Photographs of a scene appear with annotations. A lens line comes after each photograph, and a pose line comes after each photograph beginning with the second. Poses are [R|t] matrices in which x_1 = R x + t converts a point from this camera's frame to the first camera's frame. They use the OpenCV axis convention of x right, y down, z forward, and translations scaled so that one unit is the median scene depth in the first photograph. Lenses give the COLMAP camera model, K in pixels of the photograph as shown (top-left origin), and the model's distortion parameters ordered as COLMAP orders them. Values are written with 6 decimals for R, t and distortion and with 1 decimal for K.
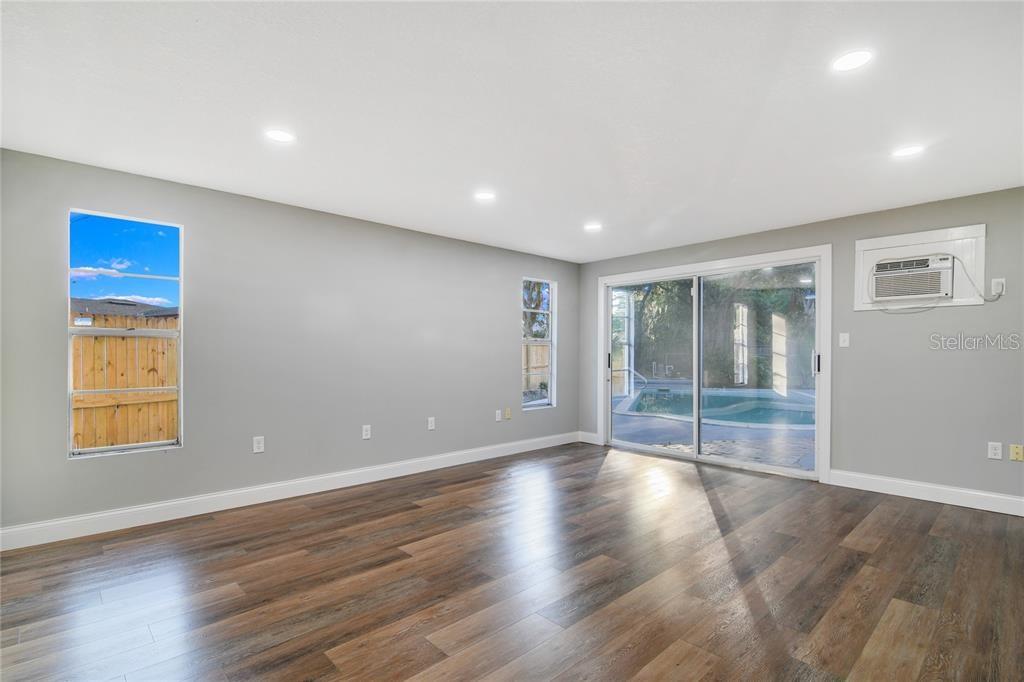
lens RADIAL K [[474.6, 0, 544.4], [0, 474.6, 354.7], [0, 0, 1]] dist [-0.002461, -0.001514]
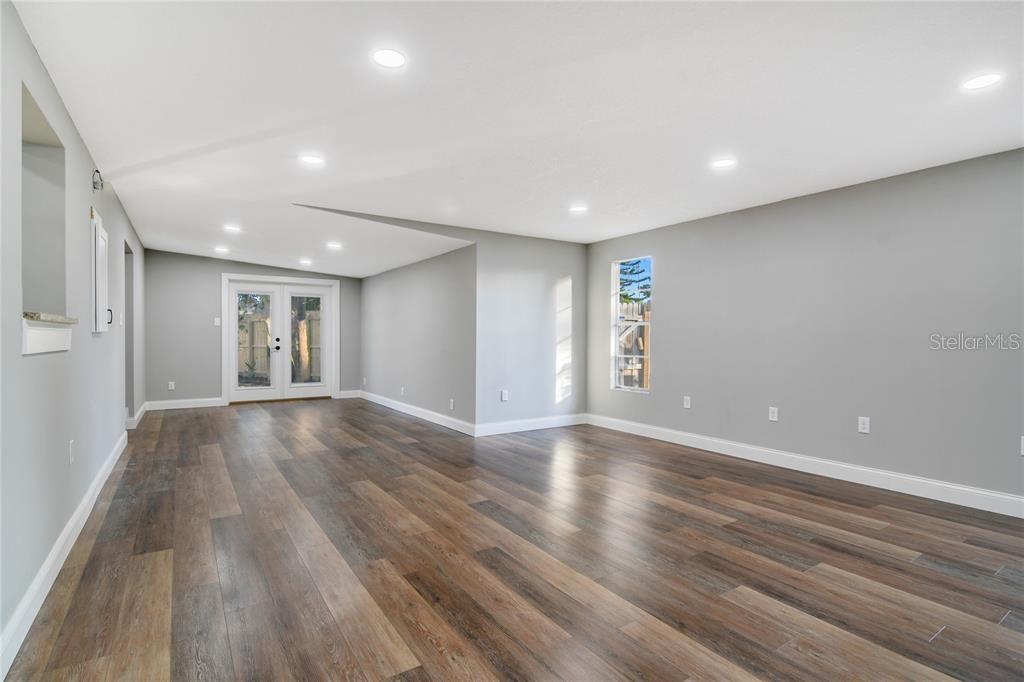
lens RADIAL K [[522.1, 0, 538.6], [0, 522.1, 341.9], [0, 0, 1]] dist [0.003794, -0.000506]
pose [[-0.162243, 0.008015, -0.986718, 0.933421], [-0.008078, 0.999923, 0.009451, 0.005172], [0.986718, 0.009504, -0.162166, 0.813881]]
